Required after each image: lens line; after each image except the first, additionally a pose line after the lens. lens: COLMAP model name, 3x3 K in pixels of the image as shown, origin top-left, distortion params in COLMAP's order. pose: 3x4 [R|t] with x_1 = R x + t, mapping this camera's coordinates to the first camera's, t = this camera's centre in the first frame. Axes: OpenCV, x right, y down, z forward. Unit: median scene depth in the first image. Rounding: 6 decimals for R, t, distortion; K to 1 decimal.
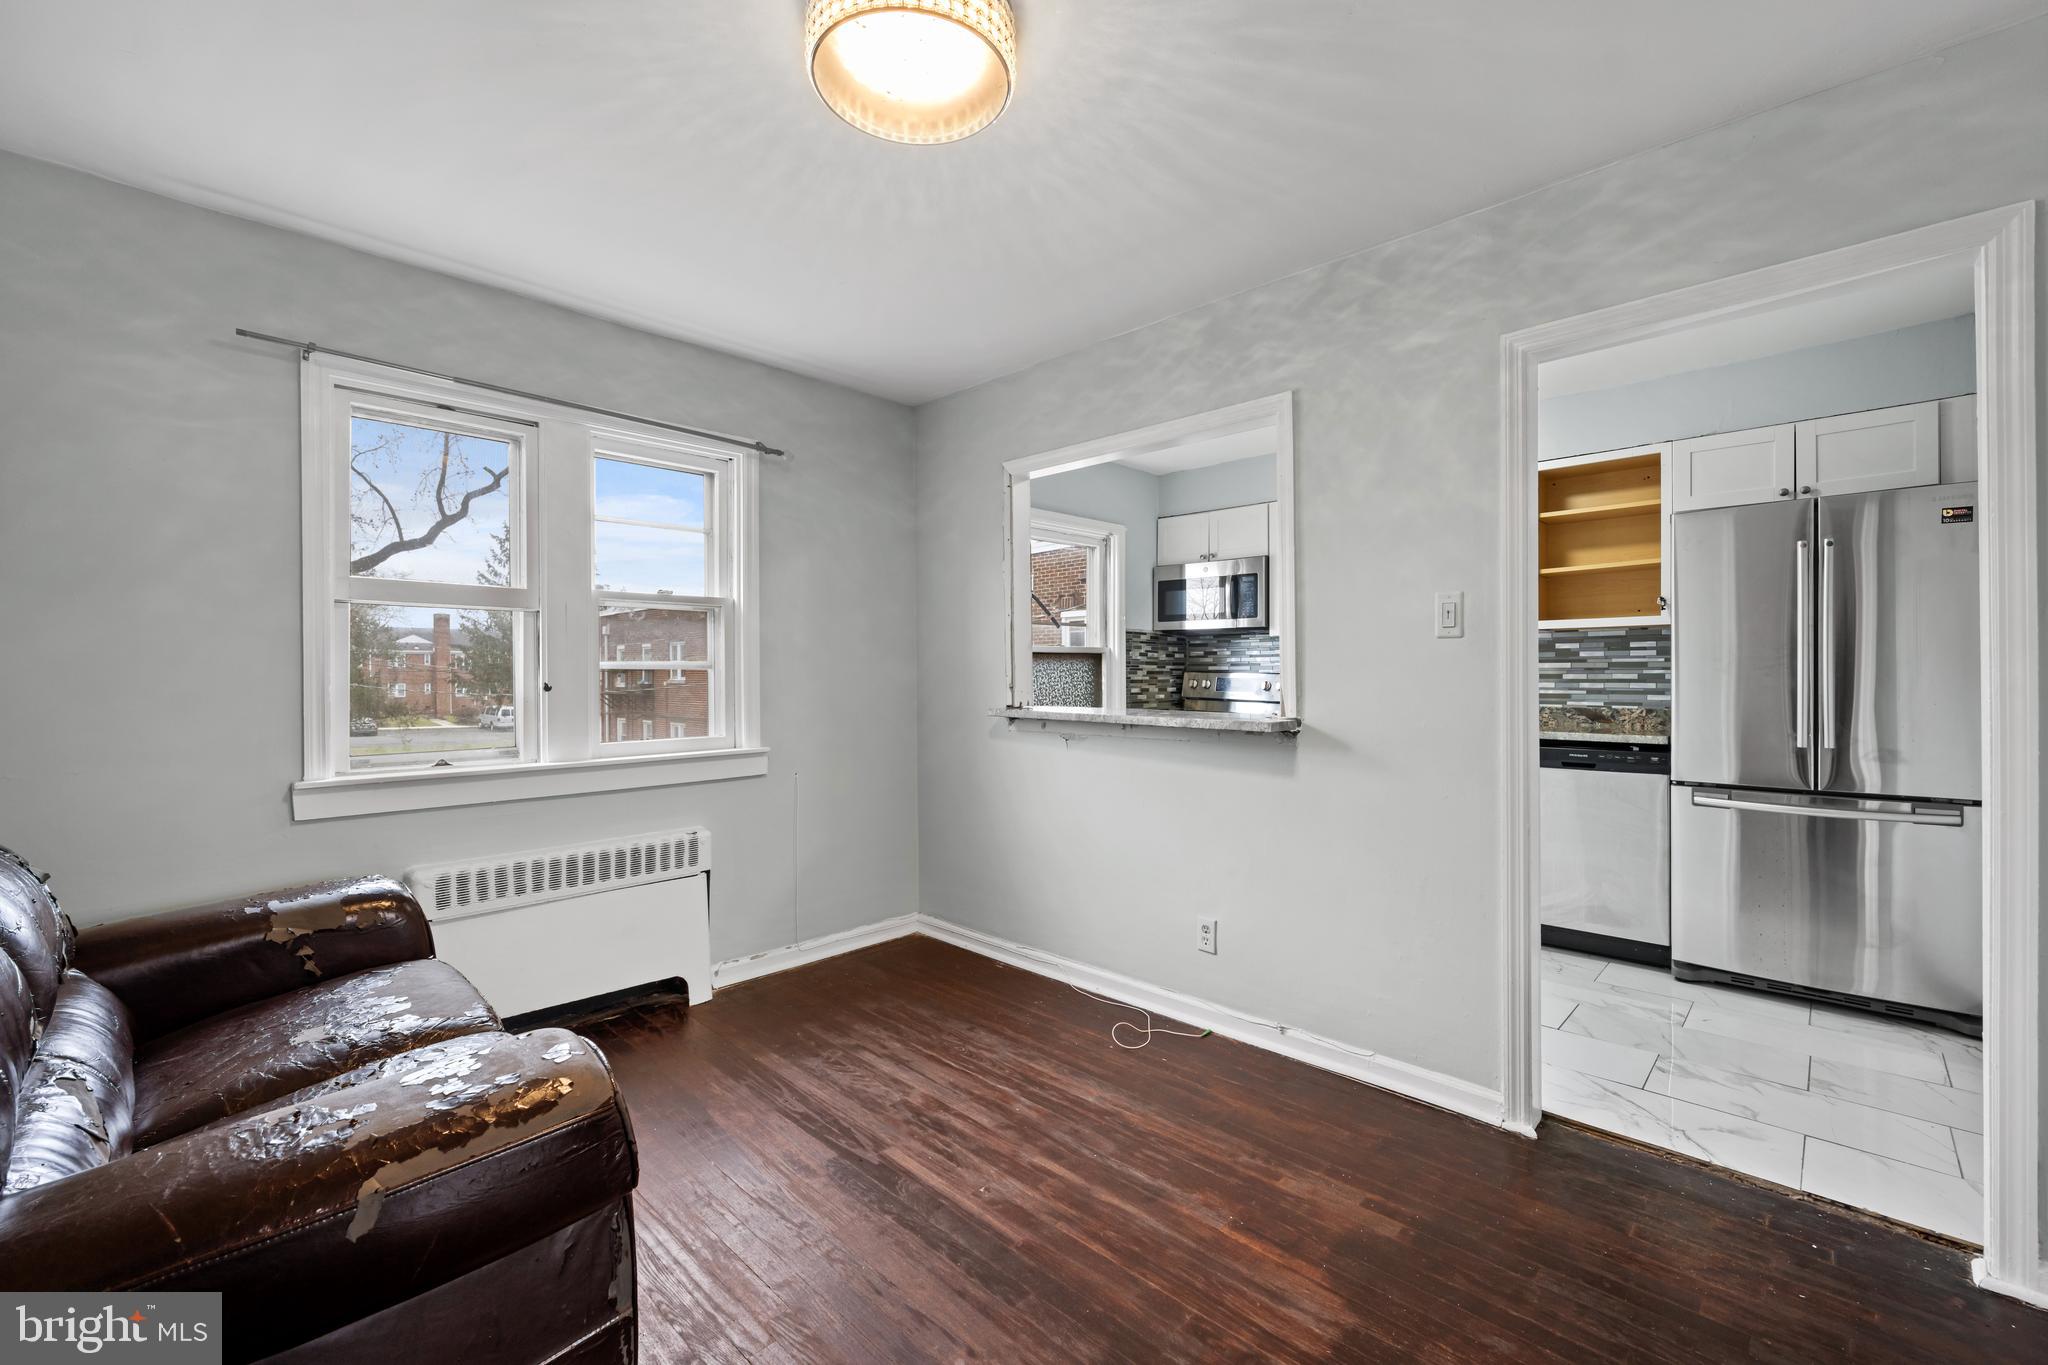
lens RADIAL K [[852.8, 0, 1042.0], [0, 852.8, 679.8], [0, 0, 1]] dist [-0.003123, -0.000174]
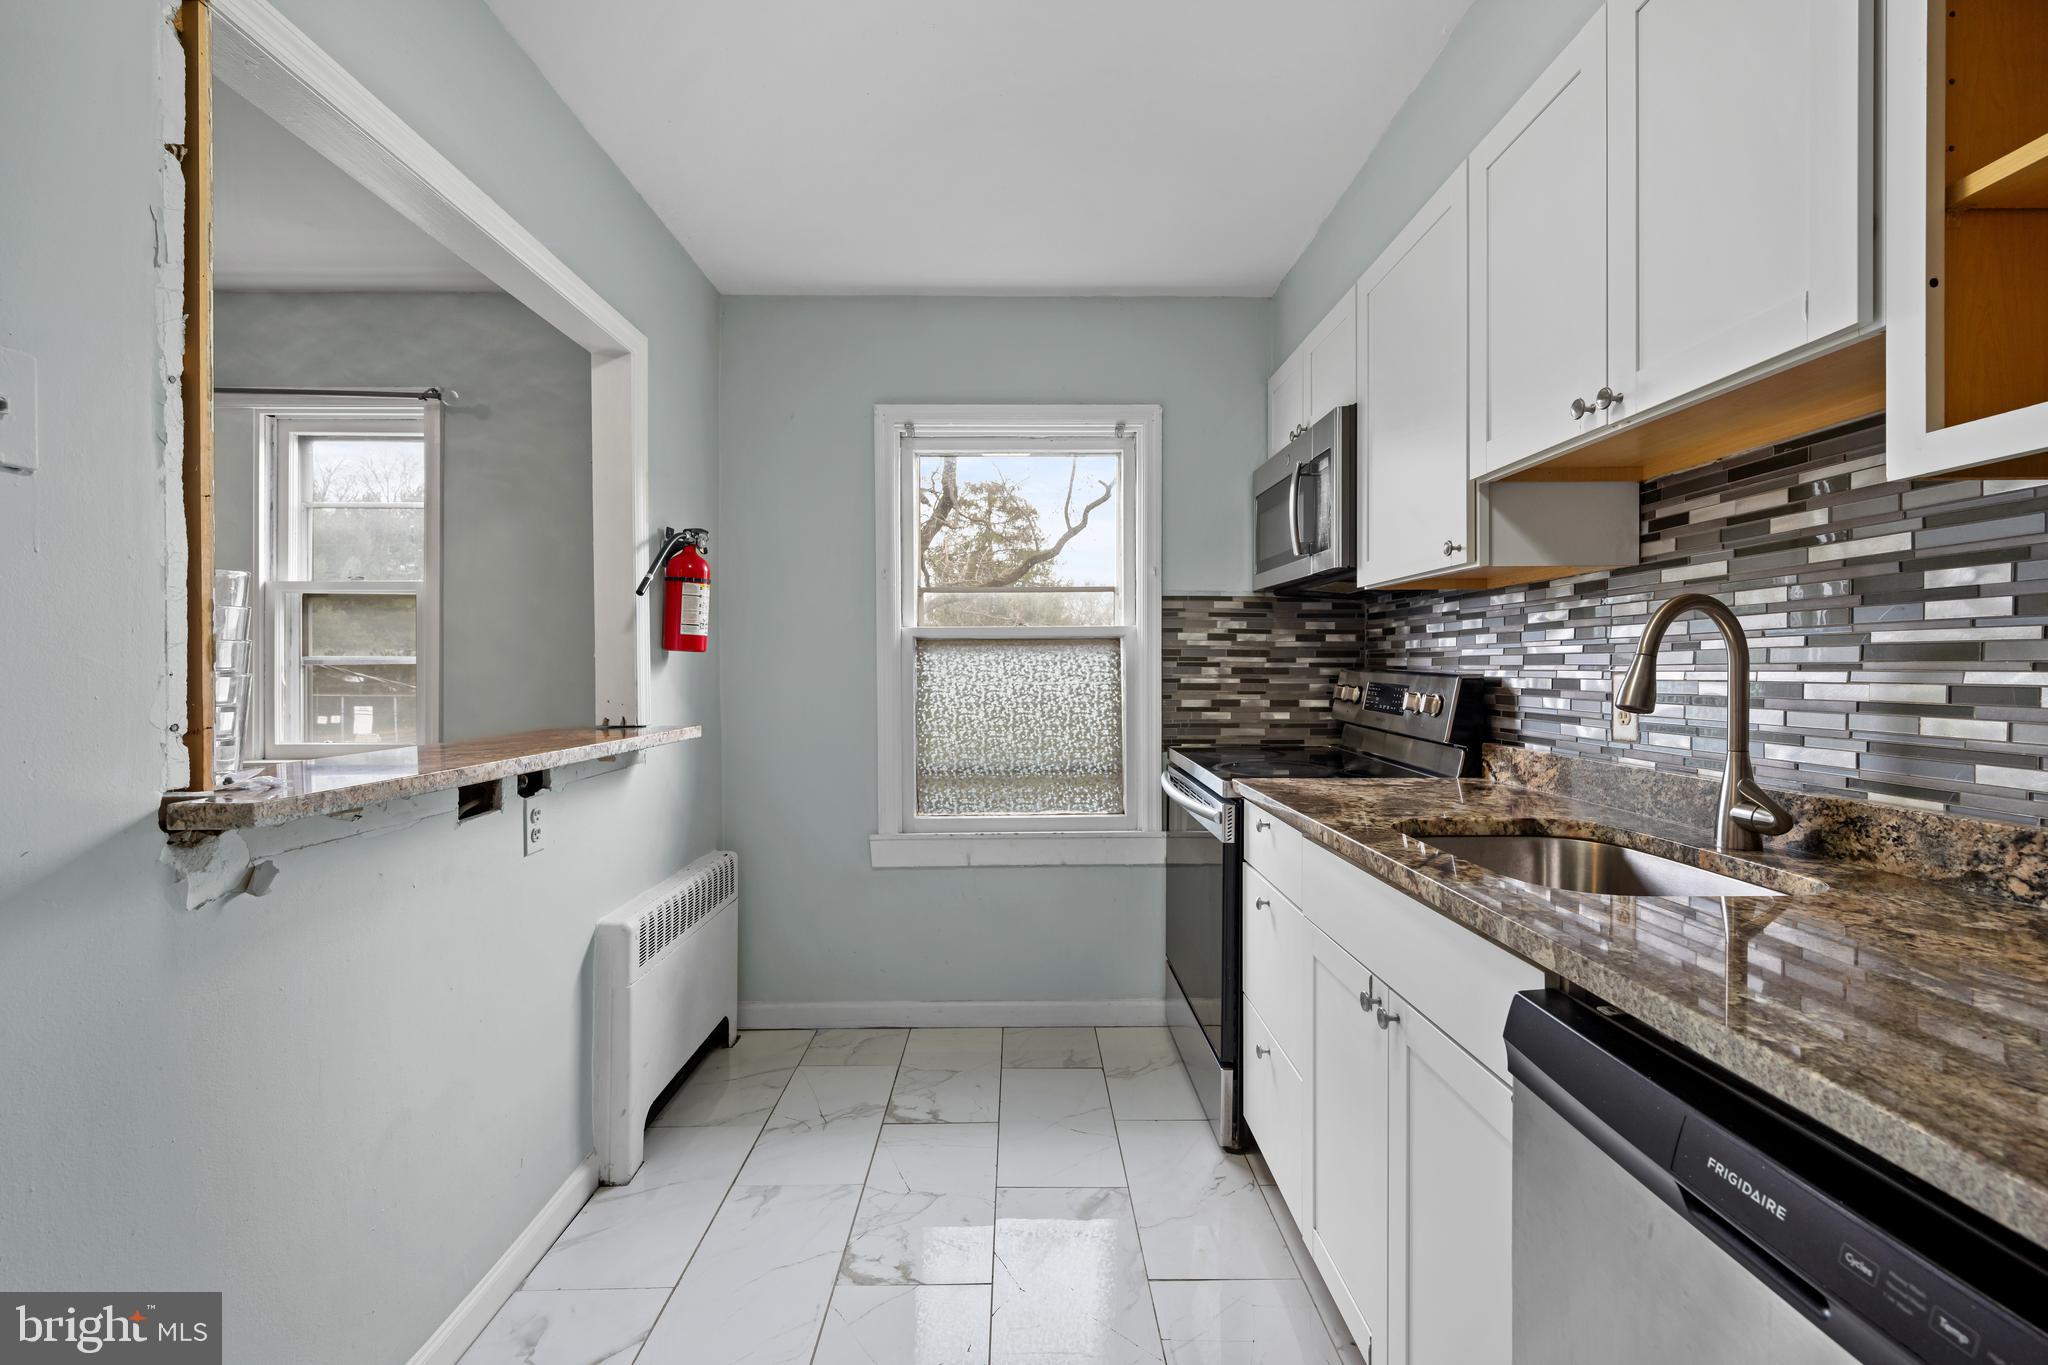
lens RADIAL K [[877.8, 0, 1027.9], [0, 877.8, 670.8], [0, 0, 1]] dist [-0.000174, -0.000015]
pose [[0.696224, 0.007990, -0.717780, 0.826384], [-0.009244, 0.999955, 0.002165, -0.016016], [0.717765, 0.005128, 0.696267, 0.995817]]
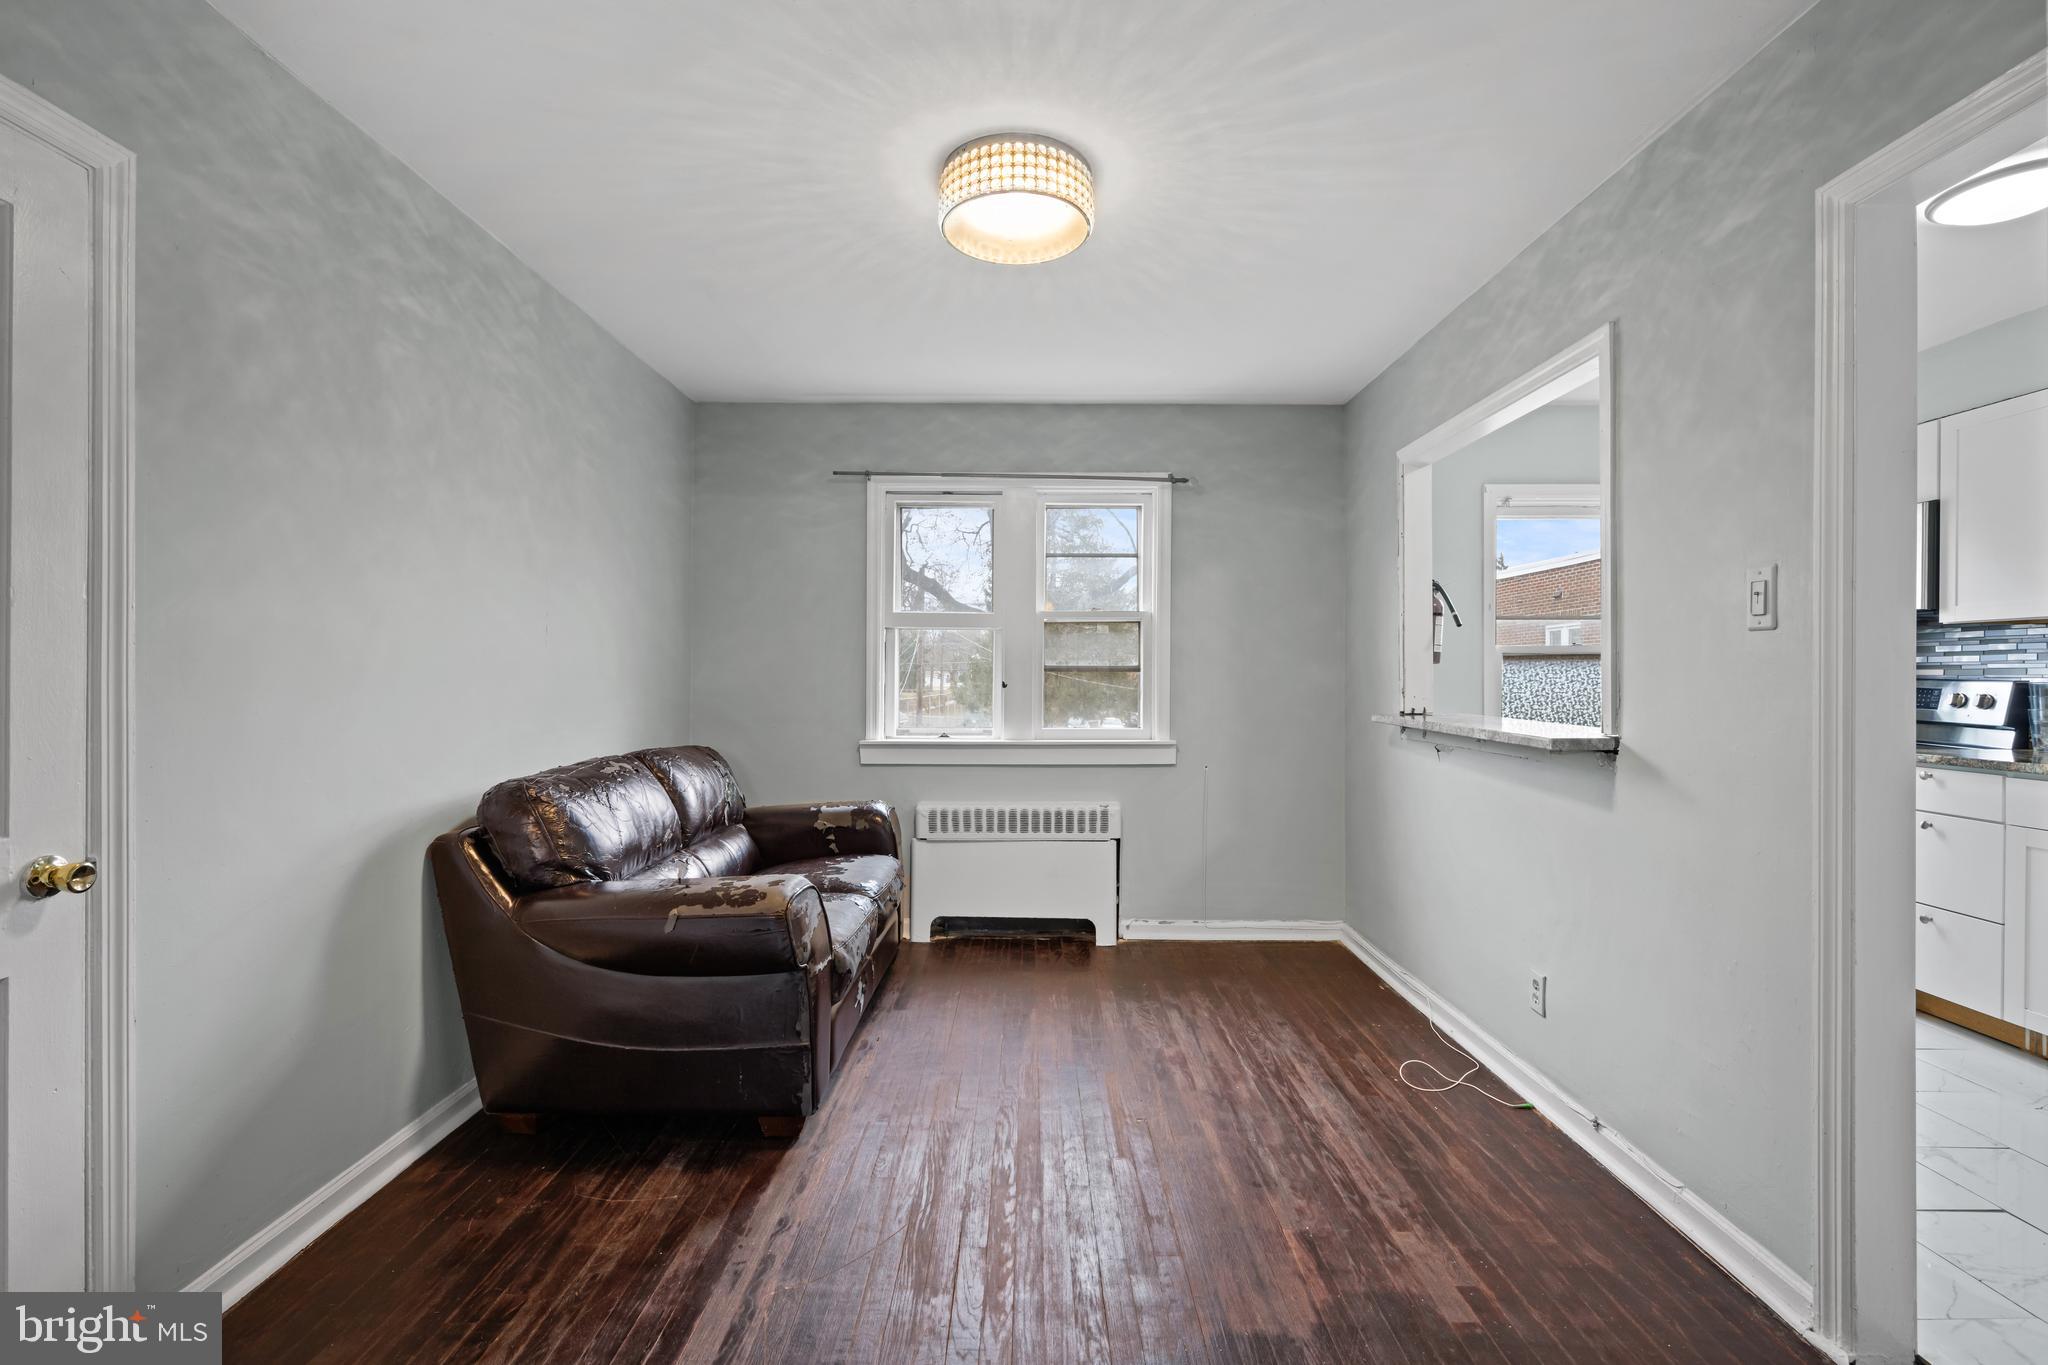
lens RADIAL K [[912.3, 0, 1024.0], [0, 912.3, 682.5], [0, 0, 1]] dist [0.002355, -0.000088]
pose [[0.685335, 0.010954, -0.728146, 0.525655], [-0.012281, 0.999919, 0.003483, -0.000113], [0.728125, 0.006556, 0.685413, 0.021687]]
